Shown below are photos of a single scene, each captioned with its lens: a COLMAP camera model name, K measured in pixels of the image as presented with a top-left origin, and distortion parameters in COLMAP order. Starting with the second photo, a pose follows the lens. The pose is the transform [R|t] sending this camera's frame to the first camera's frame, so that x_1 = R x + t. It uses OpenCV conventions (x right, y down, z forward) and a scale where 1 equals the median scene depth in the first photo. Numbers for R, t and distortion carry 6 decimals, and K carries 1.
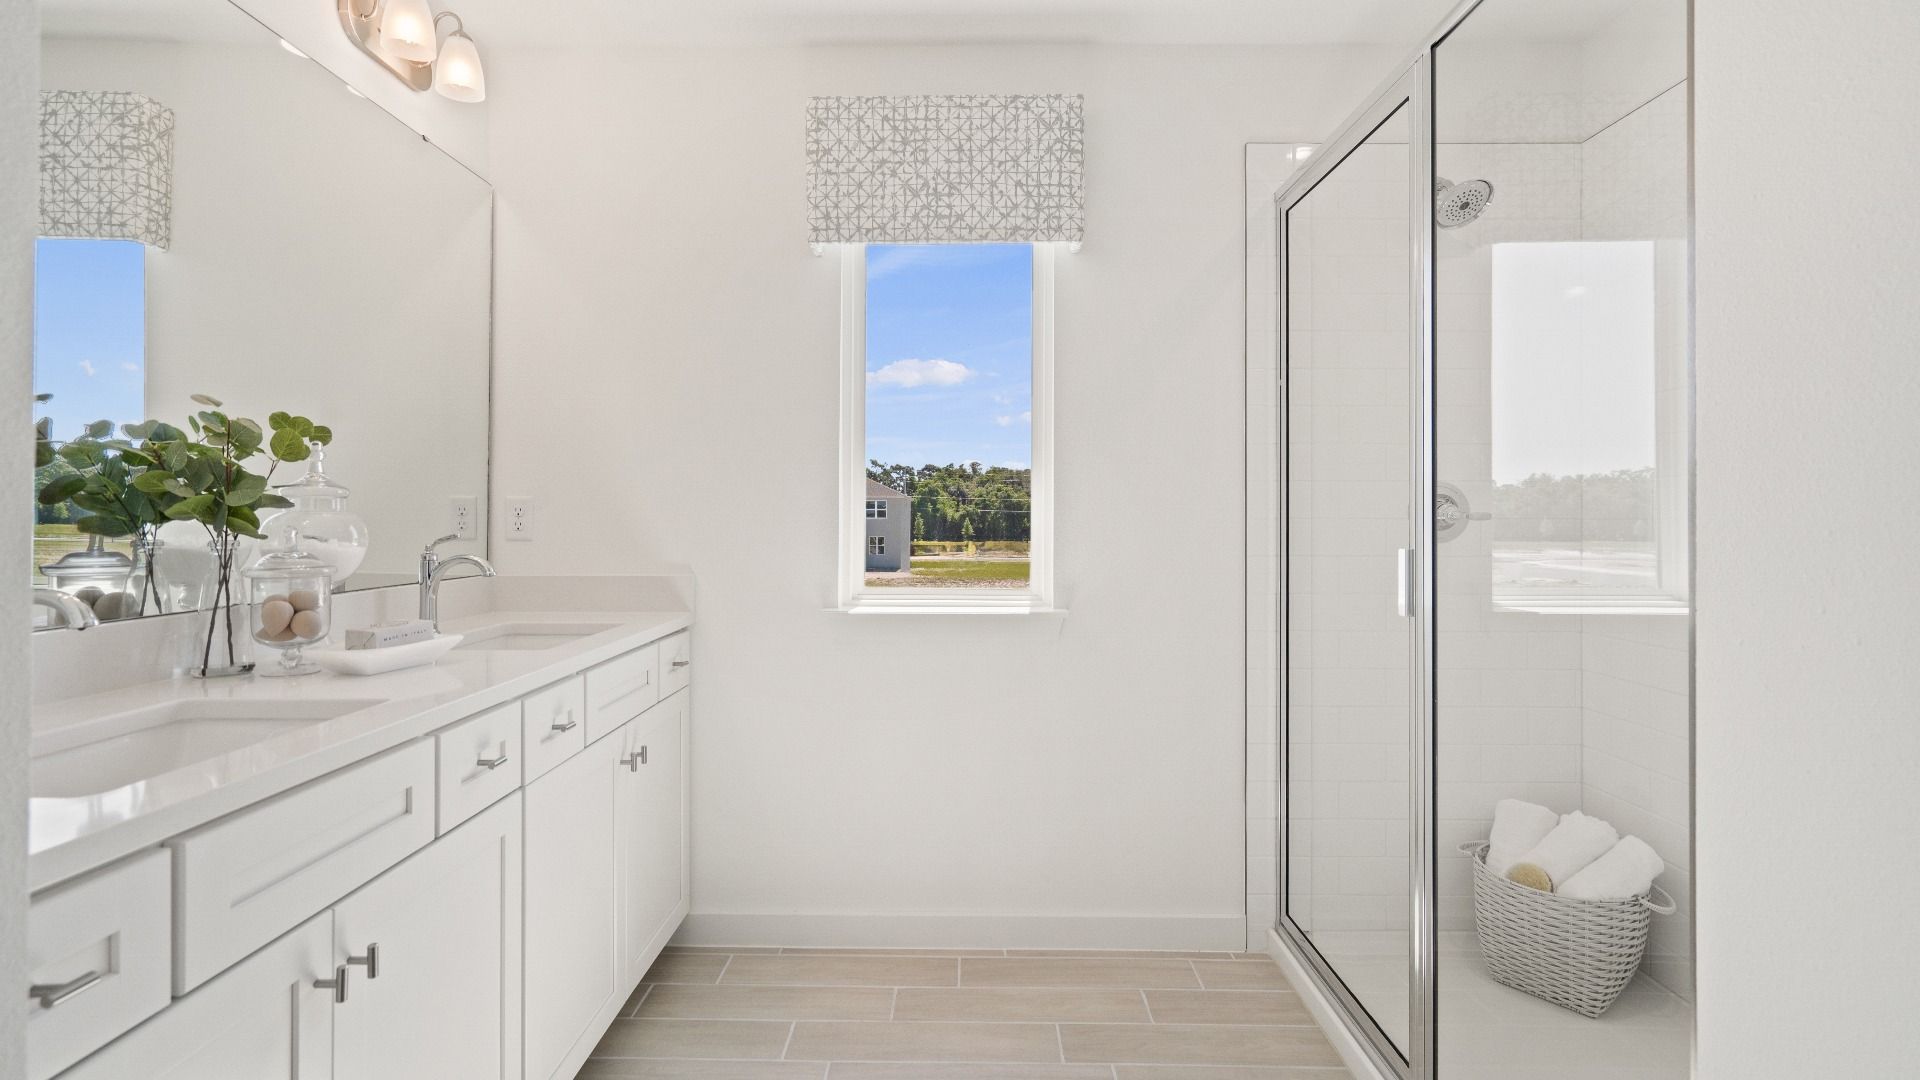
lens RADIAL K [[884.4, 0, 957.5], [0, 884.4, 530.6], [0, 0, 1]] dist [-0.008056, 0.002118]
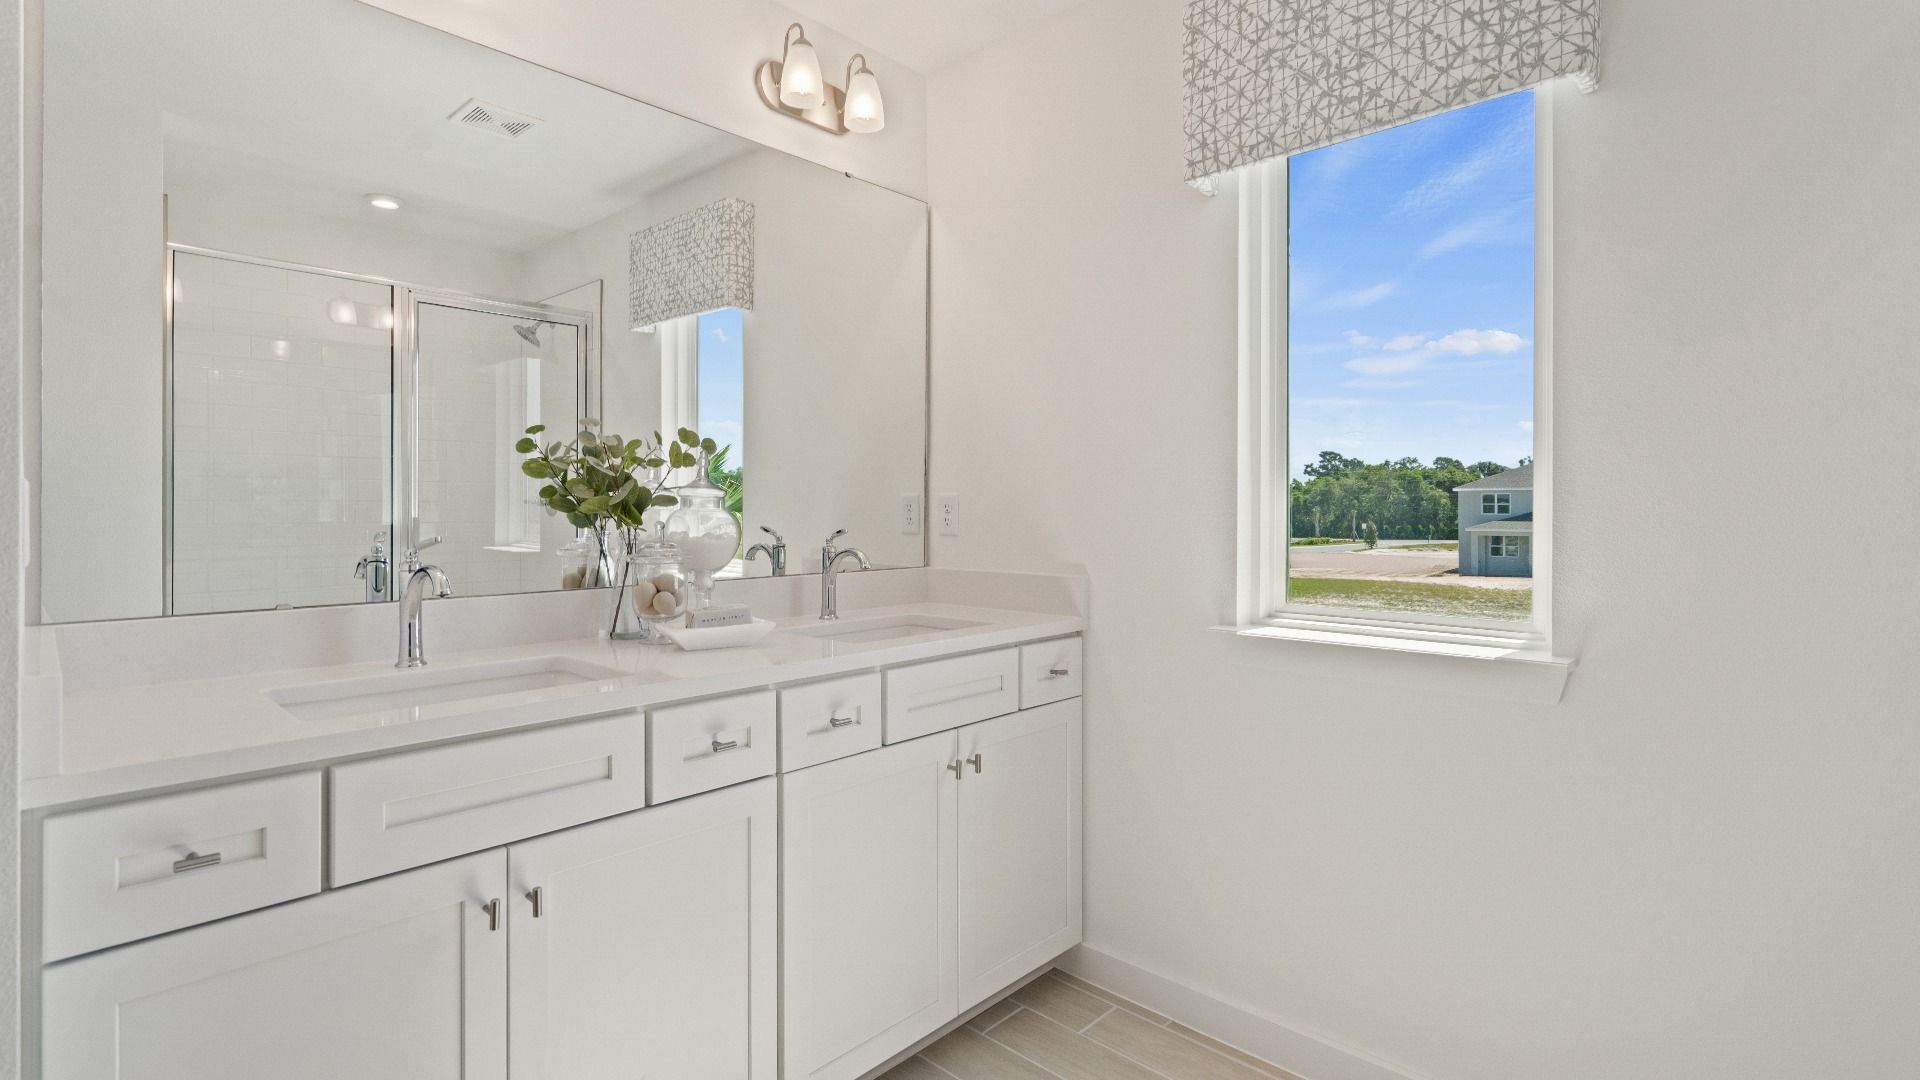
lens RADIAL K [[884.4, 0, 962.1], [0, 884.4, 522.3], [0, 0, 1]] dist [-0.008056, 0.002118]
pose [[0.730905, 0.008921, -0.682421, 0.247954], [-0.011305, 0.999936, 0.000963, -0.006054], [0.682385, 0.007010, 0.730959, 0.257221]]
